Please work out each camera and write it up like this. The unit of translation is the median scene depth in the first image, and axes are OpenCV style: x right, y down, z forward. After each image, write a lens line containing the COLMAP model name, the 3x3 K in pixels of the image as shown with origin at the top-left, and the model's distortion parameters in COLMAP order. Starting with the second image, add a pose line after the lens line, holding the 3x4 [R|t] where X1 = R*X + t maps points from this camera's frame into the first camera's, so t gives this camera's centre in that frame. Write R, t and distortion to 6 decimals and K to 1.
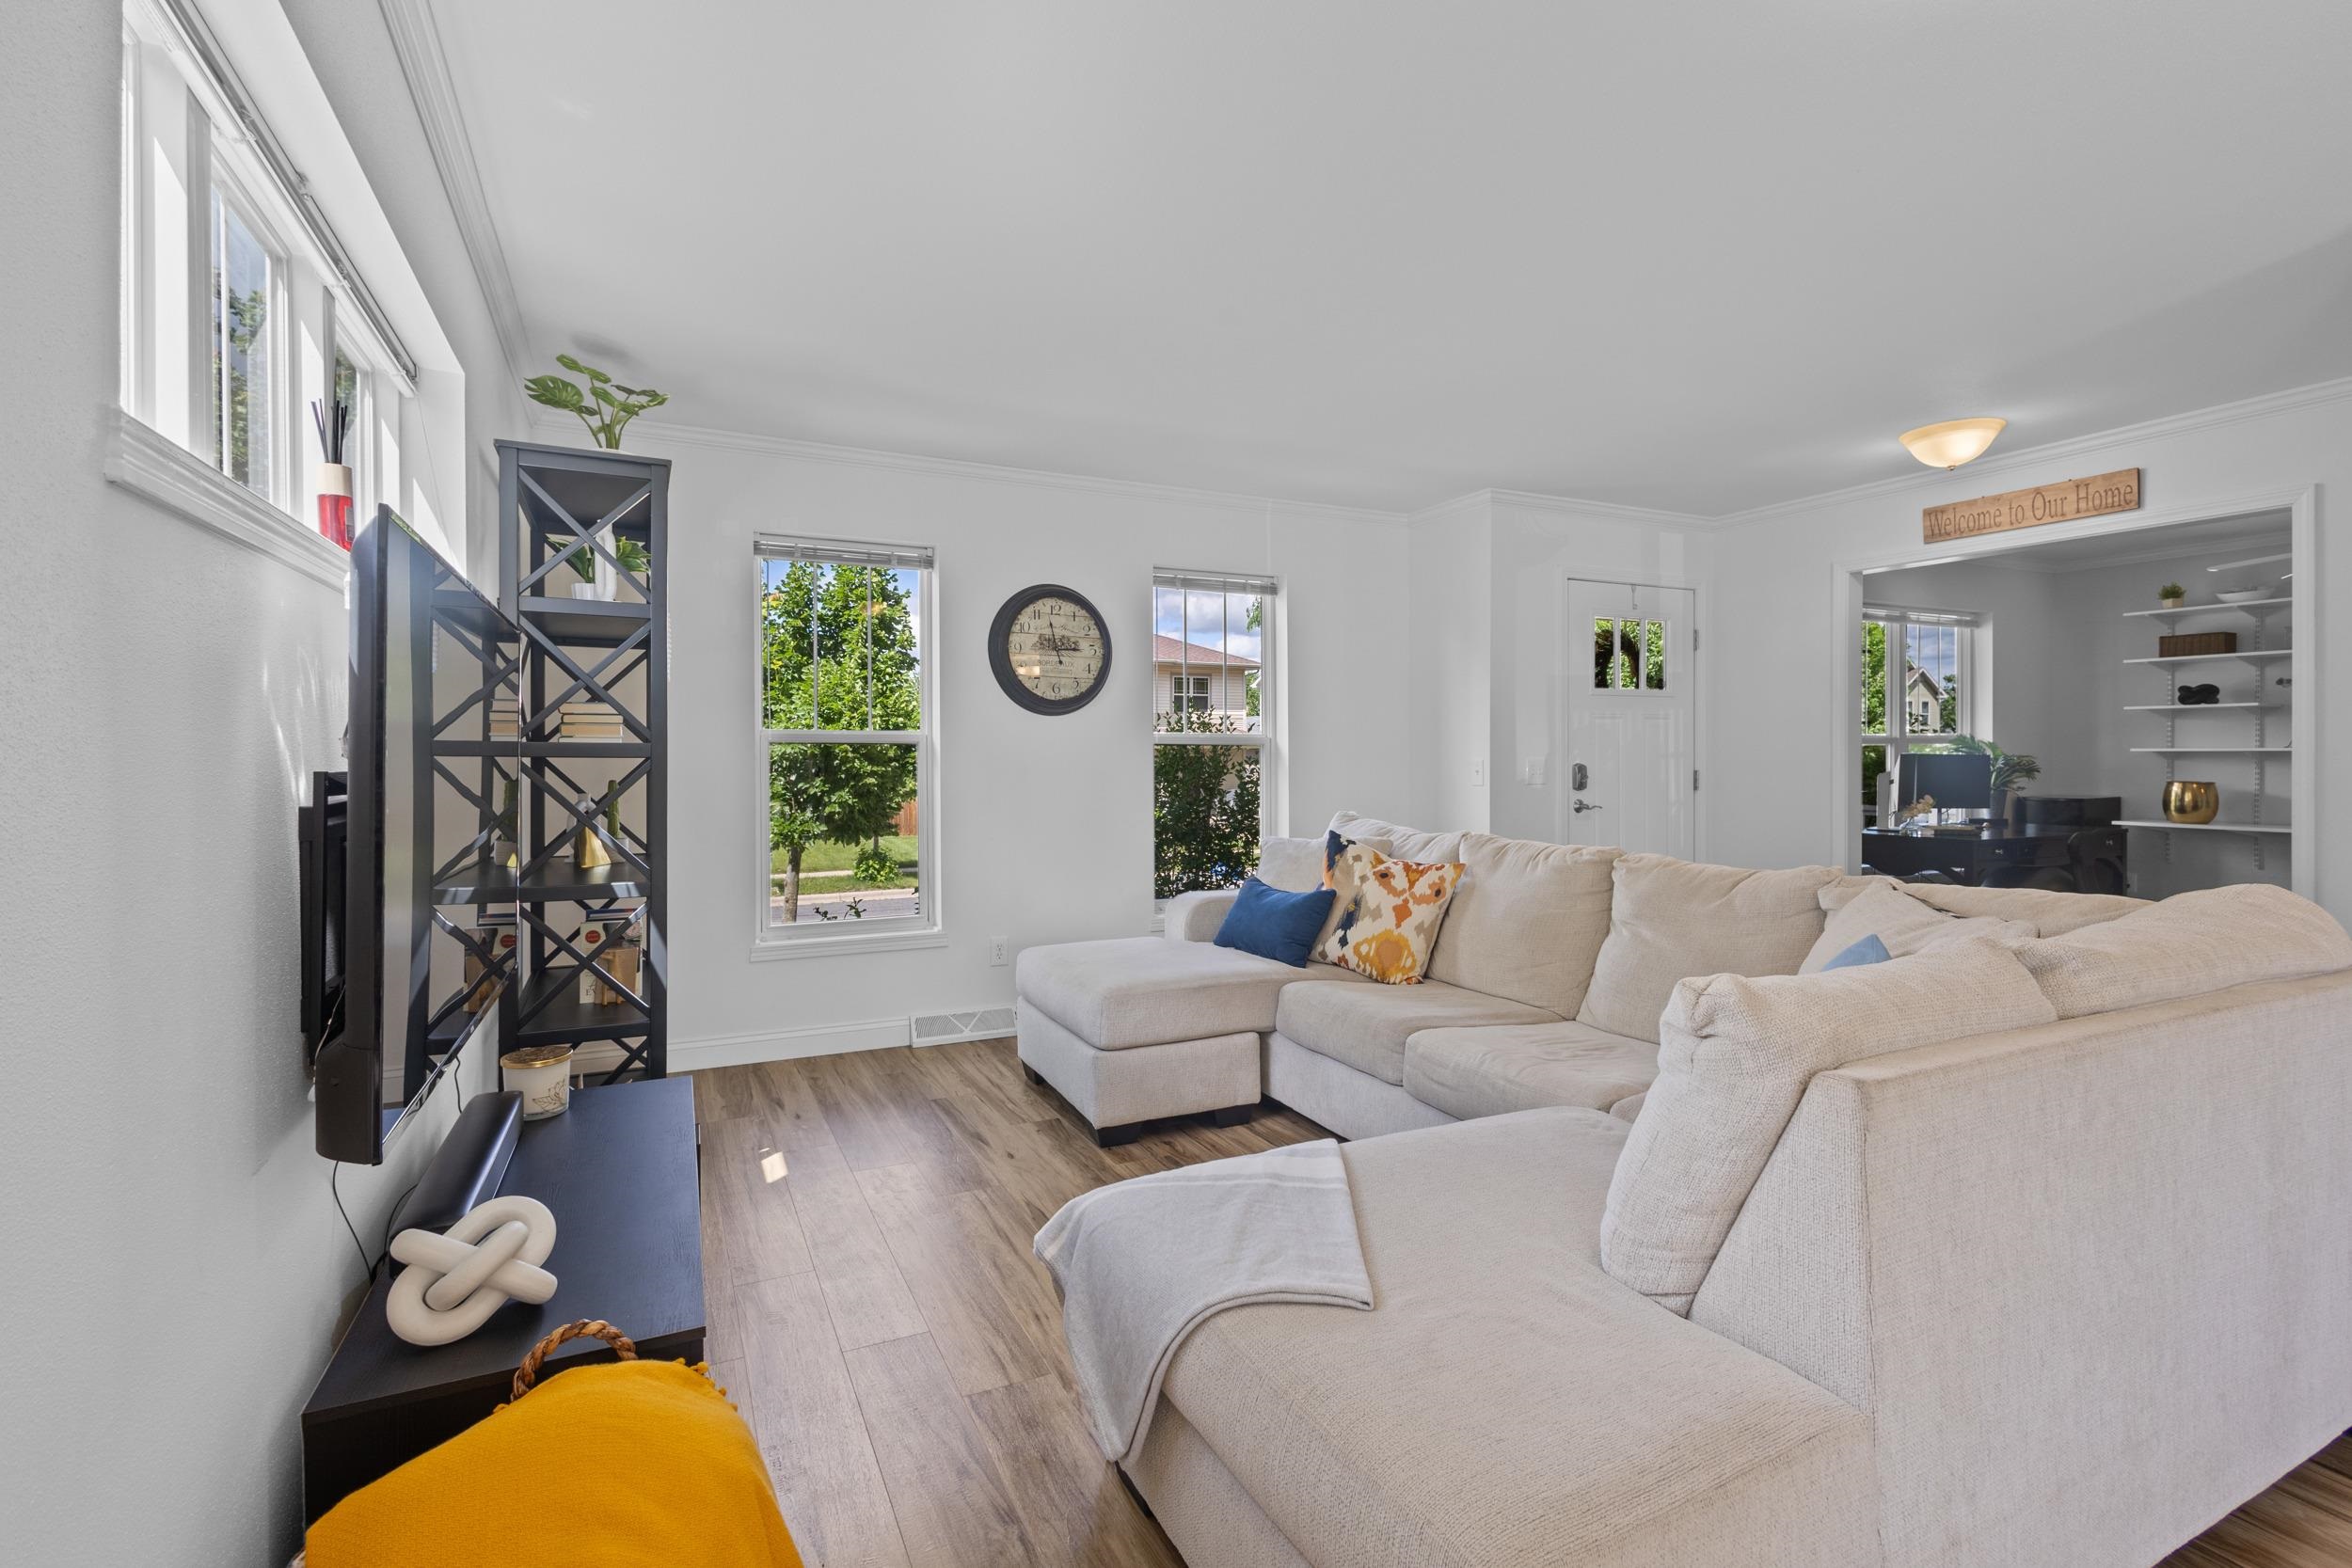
lens RADIAL K [[1073.1, 0, 1175.4], [0, 1073.1, 770.9], [0, 0, 1]] dist [0.014549, -0.005638]
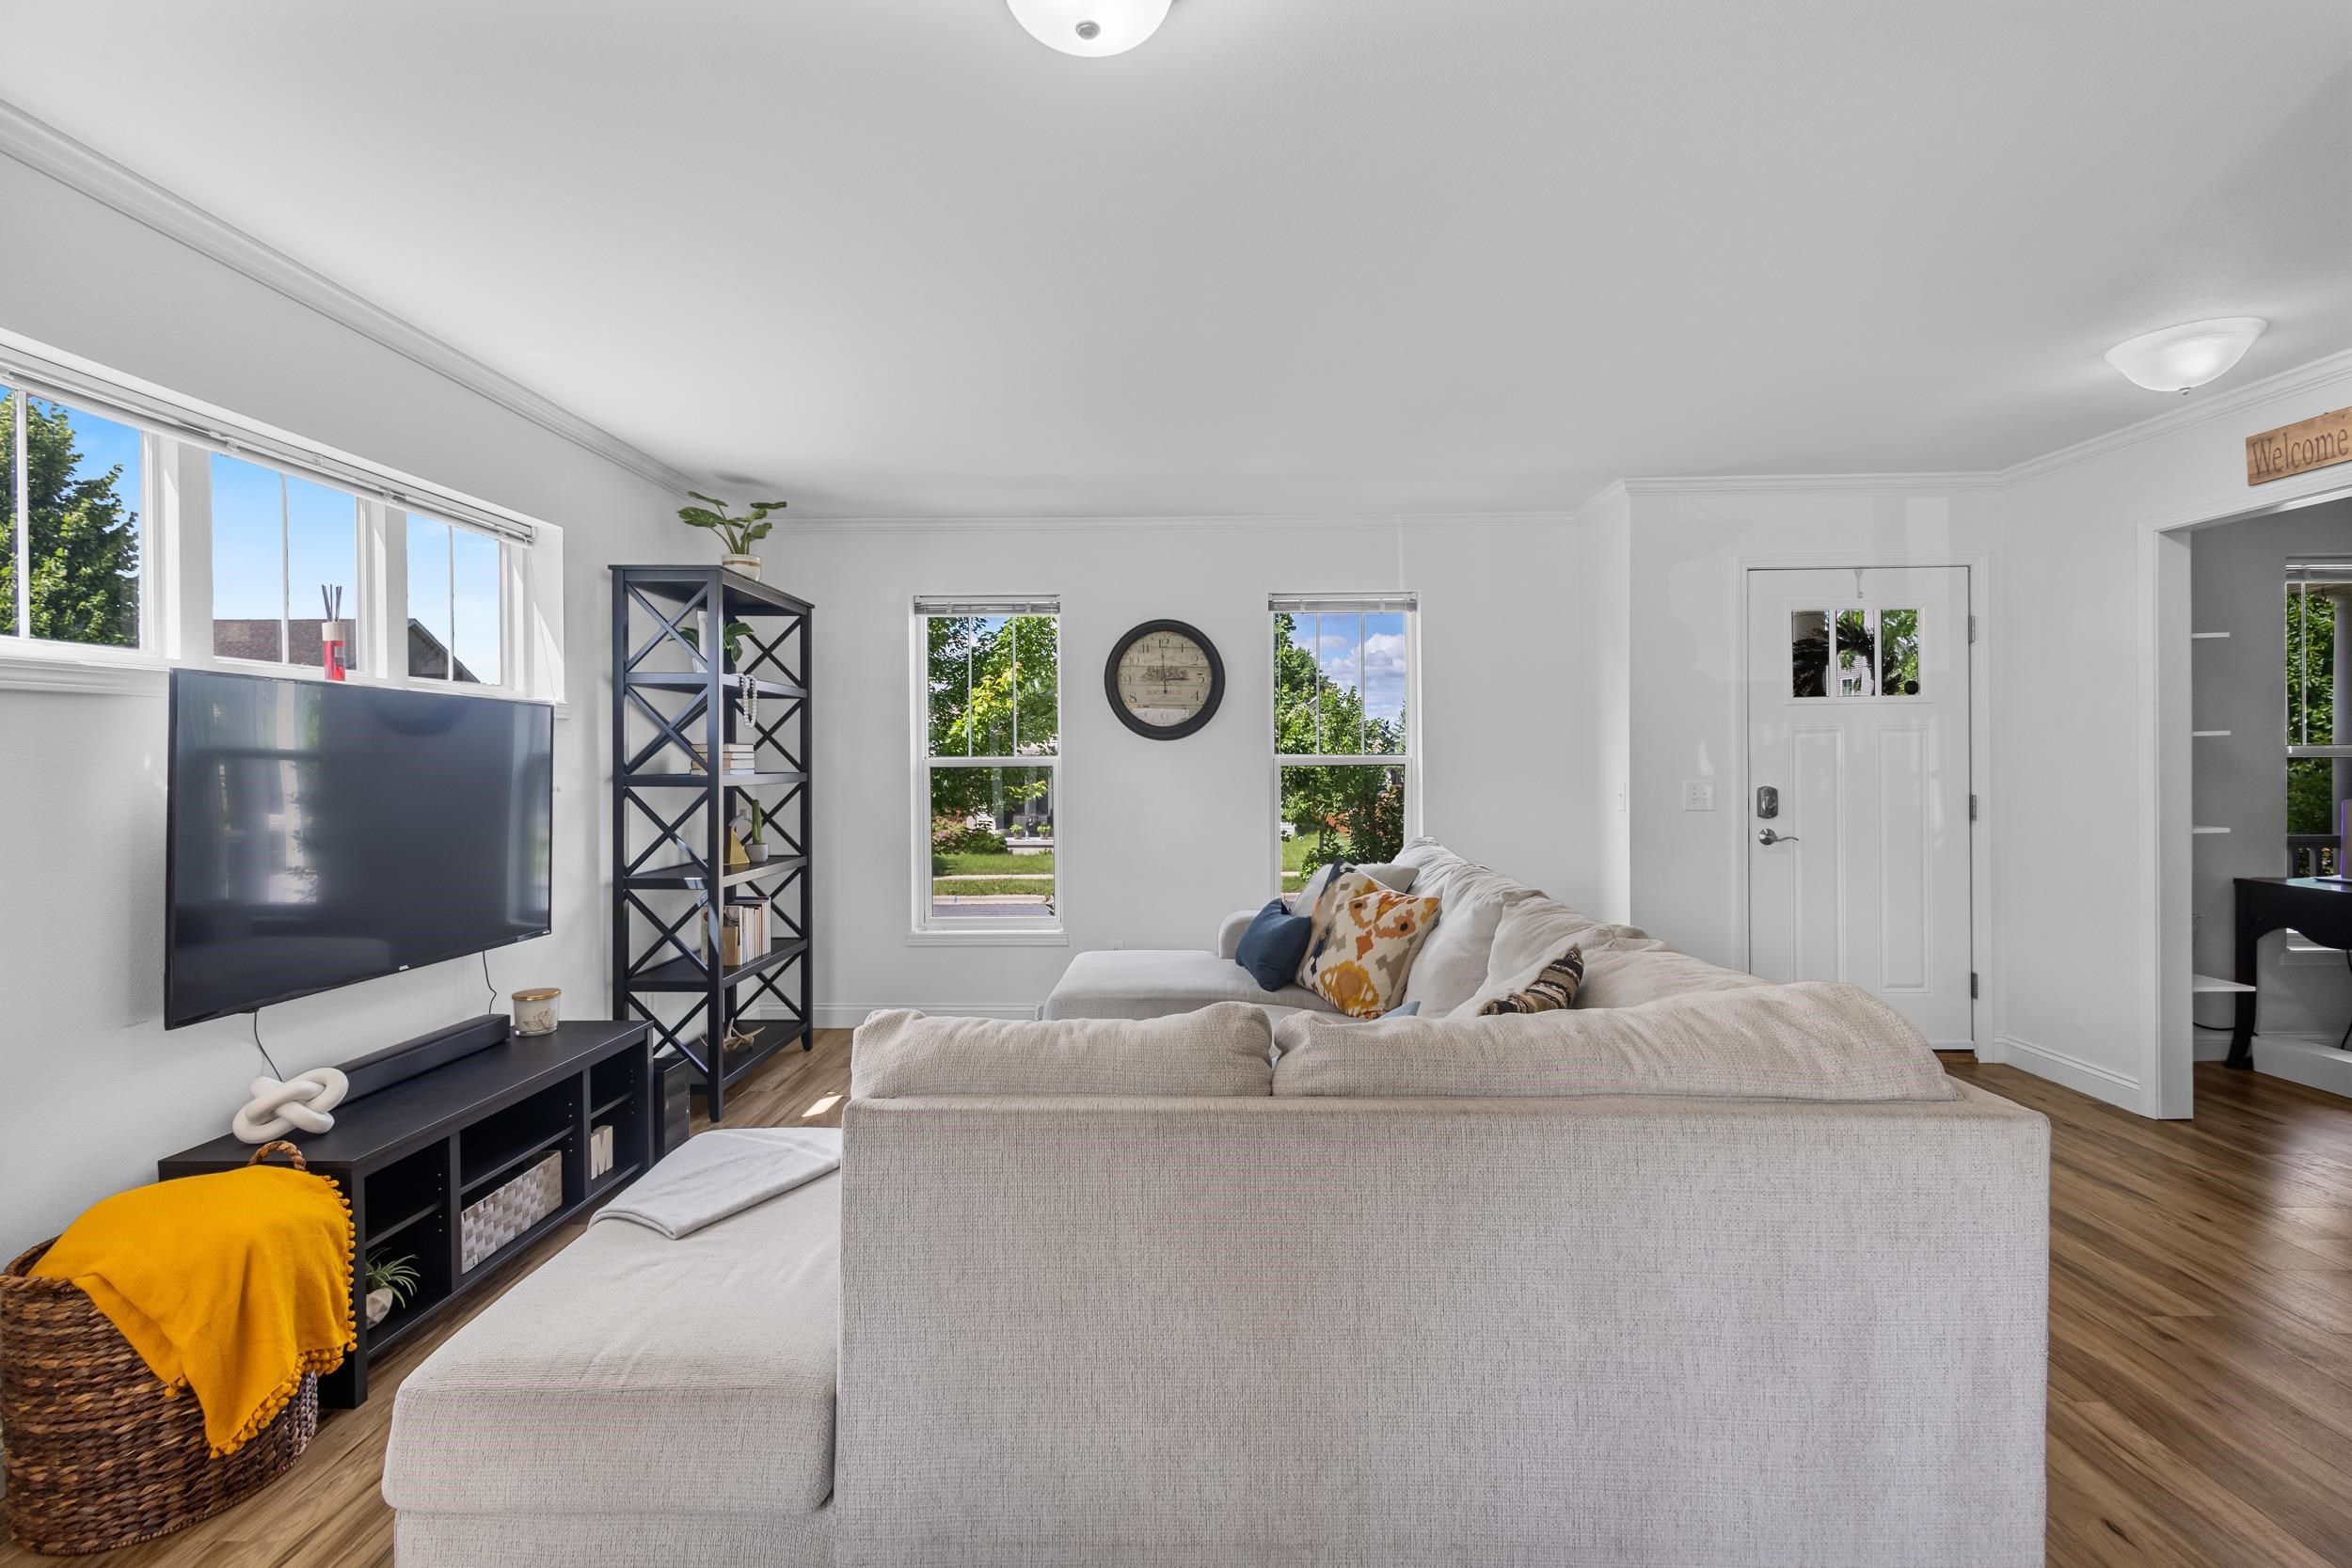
lens RADIAL K [[1078.7, 0, 1167.4], [0, 1078.7, 767.1], [0, 0, 1]] dist [0.005160, -0.000609]
pose [[0.889595, -0.000796, -0.456750, 0.386012], [-0.001838, 0.999984, -0.005323, -0.018656], [0.456747, 0.005575, 0.889579, 0.032338]]
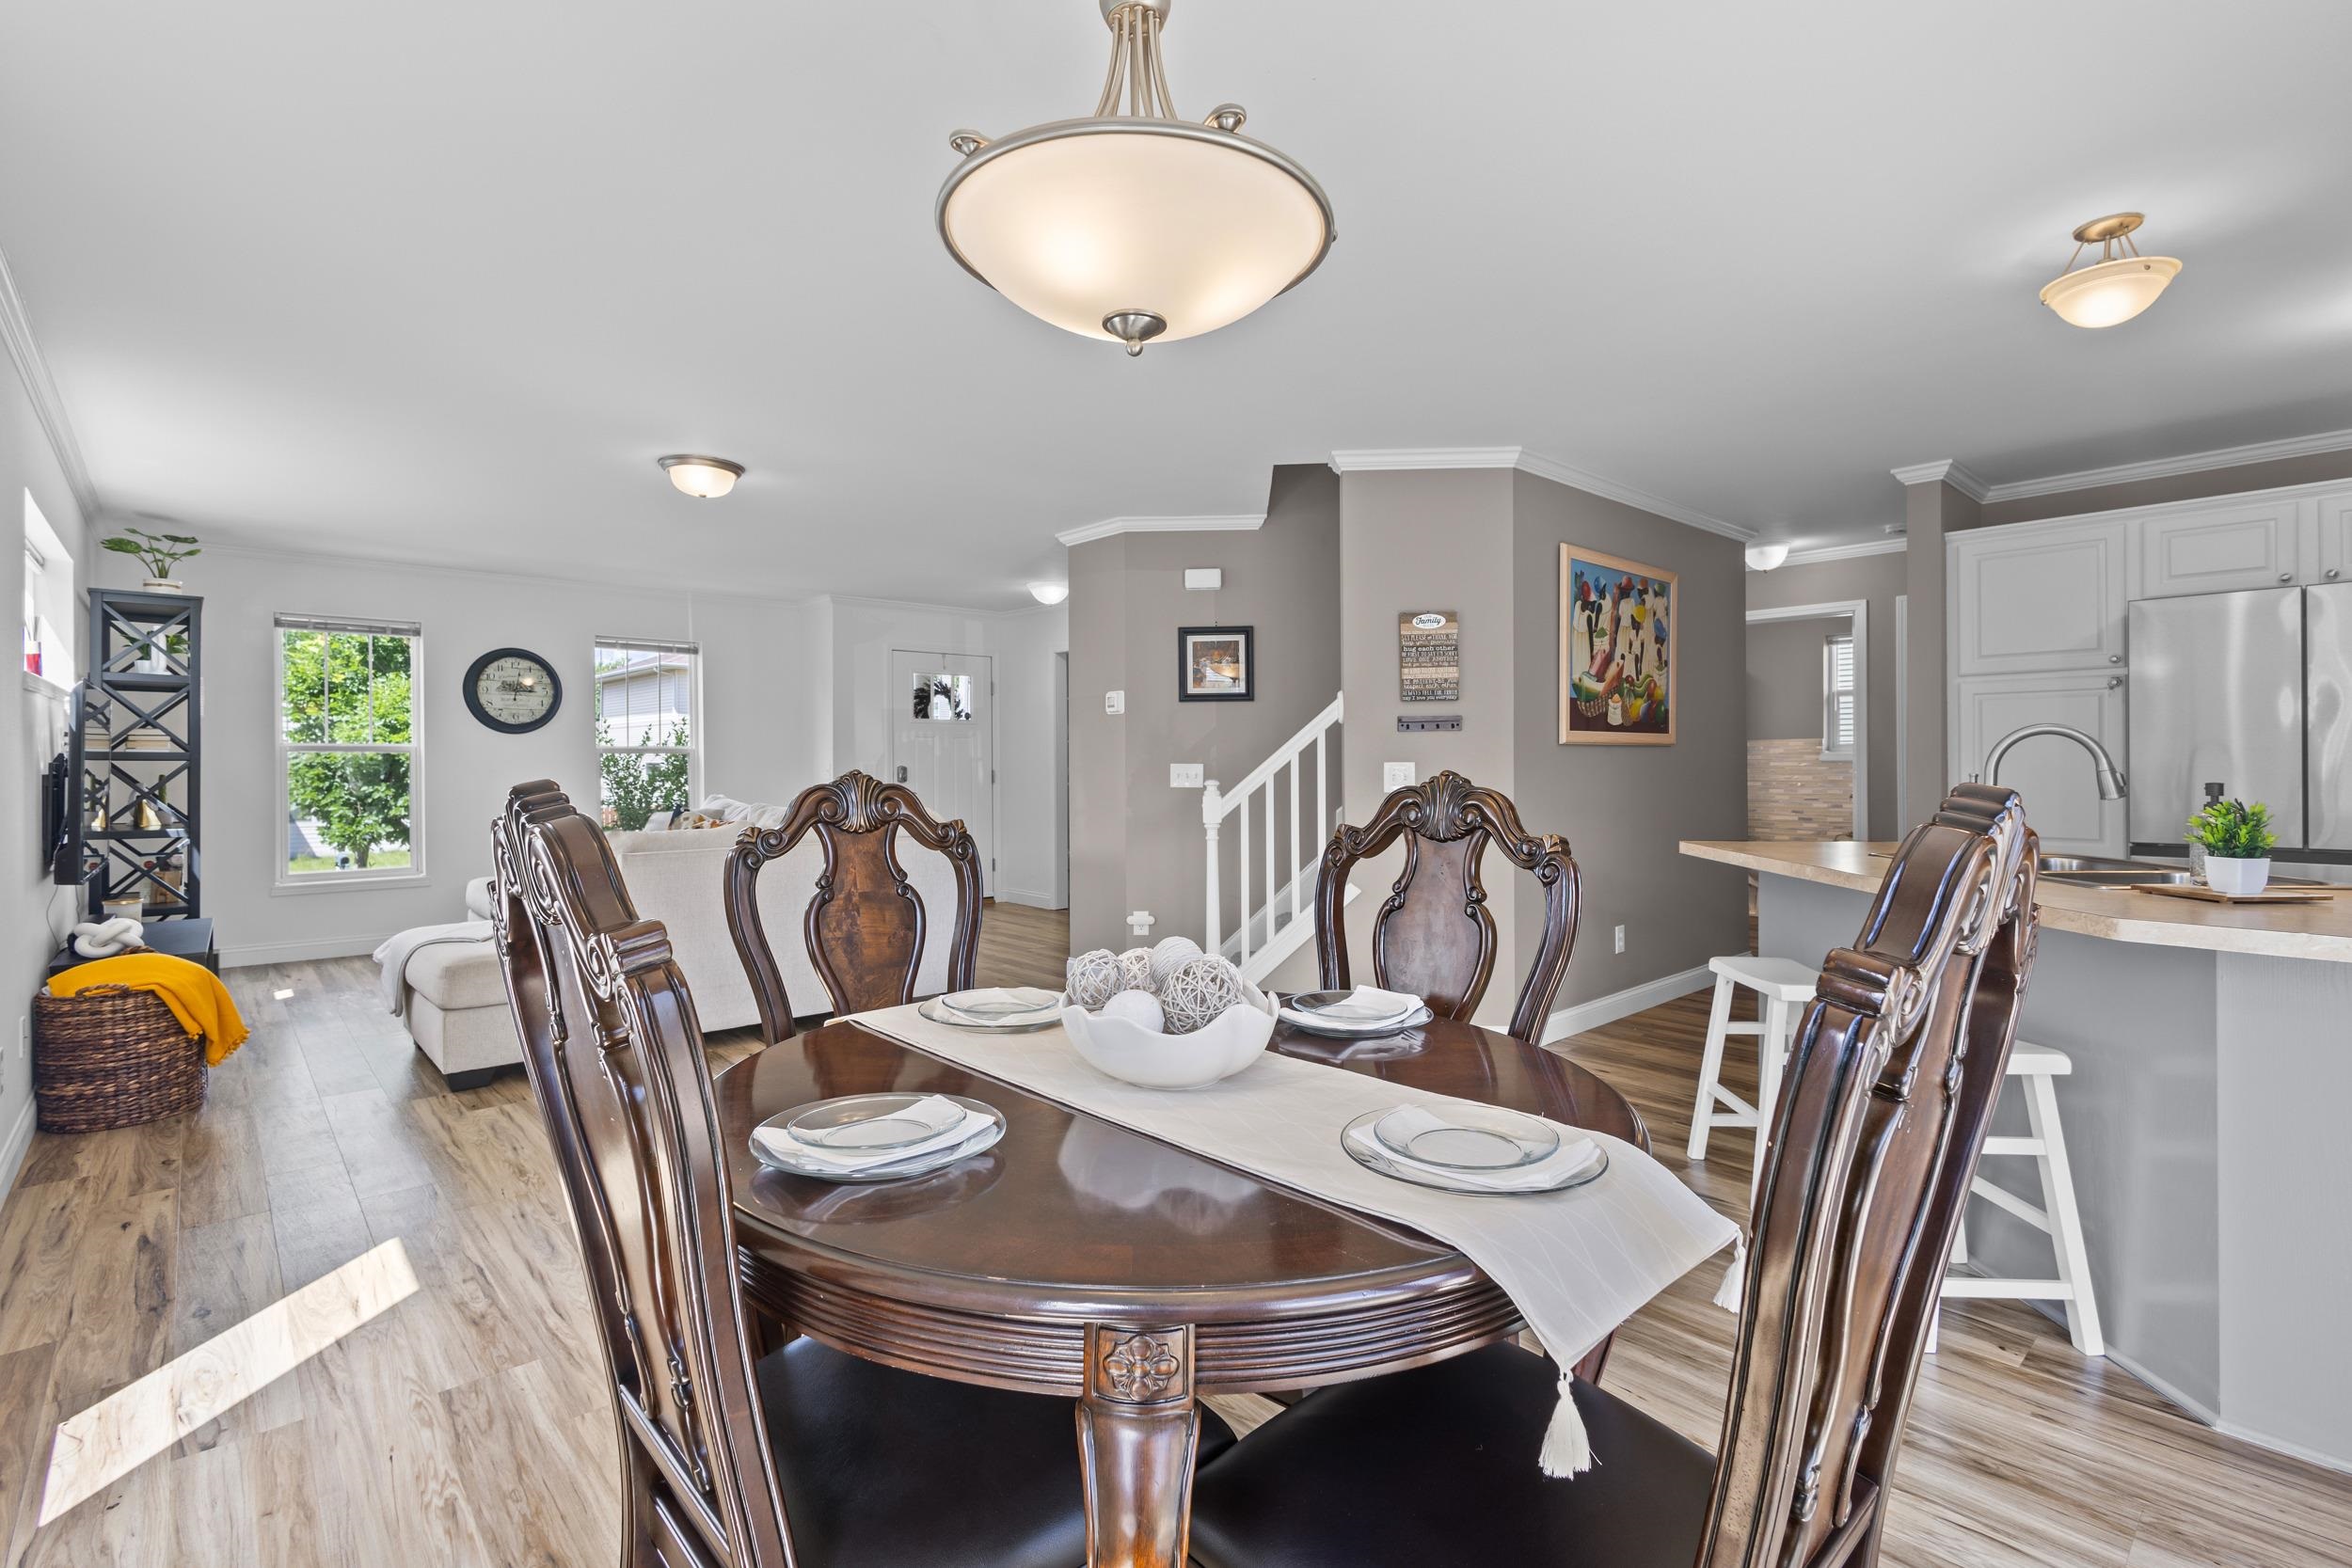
lens RADIAL K [[1073.1, 0, 1175.4], [0, 1073.1, 770.9], [0, 0, 1]] dist [0.014549, -0.005638]
pose [[0.960902, -0.003307, 0.276870, 0.363568], [0.005492, 0.999960, -0.007118, 0.016691], [-0.276835, 0.008360, 0.960881, -0.729375]]
